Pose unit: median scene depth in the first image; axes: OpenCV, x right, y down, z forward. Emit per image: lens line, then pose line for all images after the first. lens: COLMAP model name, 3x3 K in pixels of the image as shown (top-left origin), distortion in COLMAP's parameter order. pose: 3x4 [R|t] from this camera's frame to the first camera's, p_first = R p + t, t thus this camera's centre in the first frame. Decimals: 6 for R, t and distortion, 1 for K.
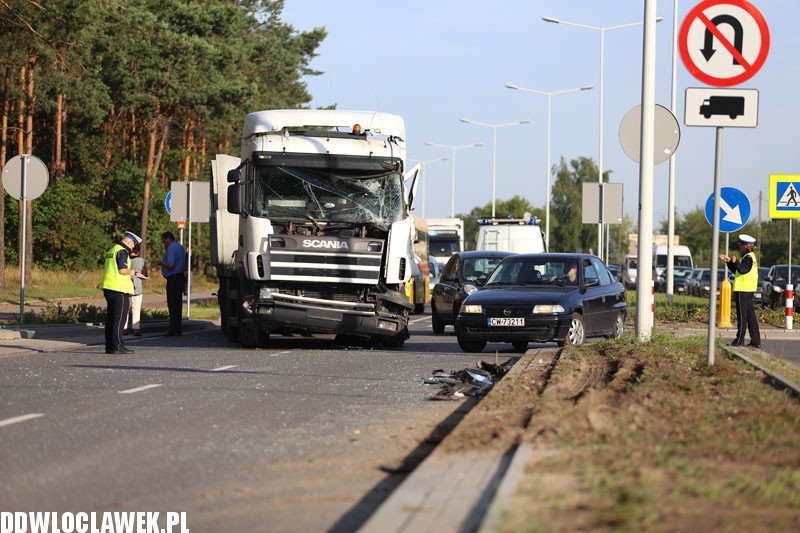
lens RADIAL K [[2563.0, 0, 403.4], [0, 2563.0, 266.7], [0, 0, 1]] dist [0.765179, 0.000000]
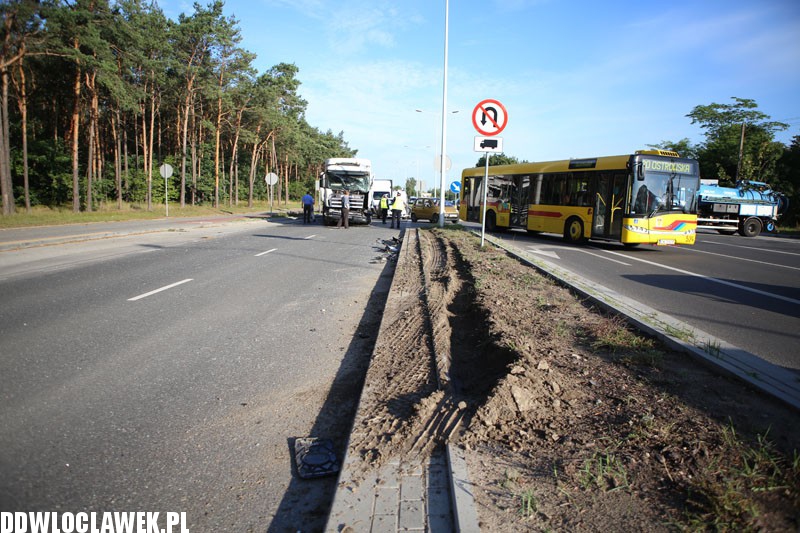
lens RADIAL K [[2563.0, 0, 399.4], [0, 2563.0, 265.4], [0, 0, 1]] dist [0.765179, 0.000000]
pose [[0.999544, -0.000188, 0.030205, -0.064163], [-0.000202, 0.999917, 0.012904, 0.039366], [-0.030205, -0.012904, 0.999460, -2.451124]]
